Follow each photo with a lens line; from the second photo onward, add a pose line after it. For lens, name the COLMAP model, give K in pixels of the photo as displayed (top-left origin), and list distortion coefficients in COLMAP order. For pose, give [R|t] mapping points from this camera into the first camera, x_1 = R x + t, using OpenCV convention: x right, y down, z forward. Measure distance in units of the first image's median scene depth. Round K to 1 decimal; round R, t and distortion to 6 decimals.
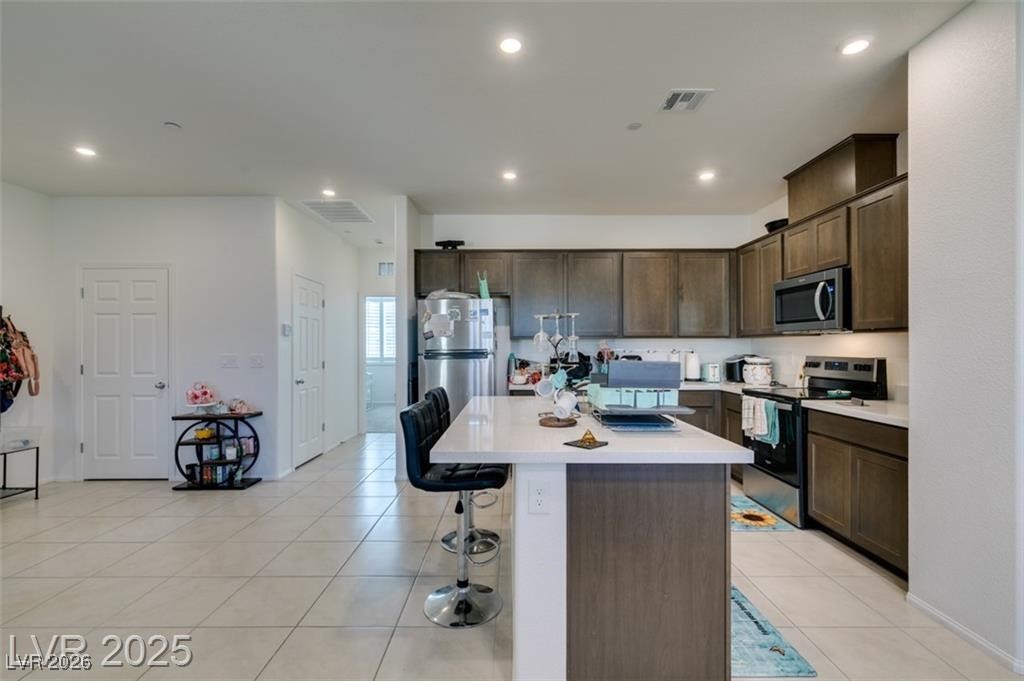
lens RADIAL K [[456.7, 0, 510.2], [0, 456.7, 344.4], [0, 0, 1]] dist [0.007252, -0.002900]
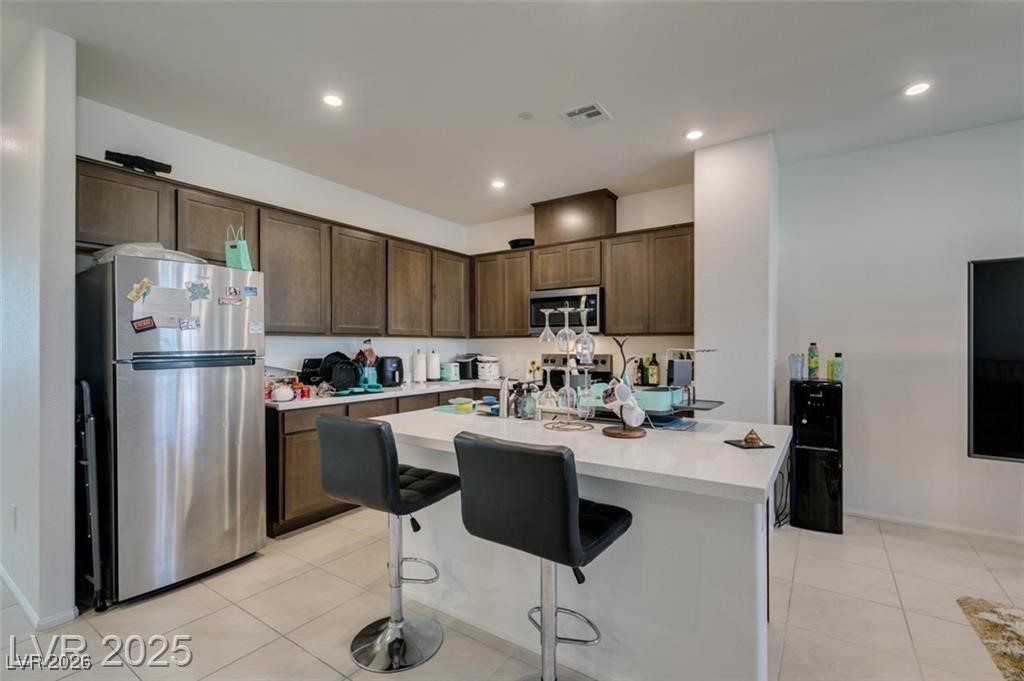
lens RADIAL K [[456.7, 0, 507.7], [0, 456.7, 344.3], [0, 0, 1]] dist [0.007252, -0.002900]
pose [[0.571341, 0.005410, 0.820695, -0.375786], [-0.004217, 0.999984, -0.003656, 0.003441], [-0.820702, -0.001373, 0.571355, 0.341319]]
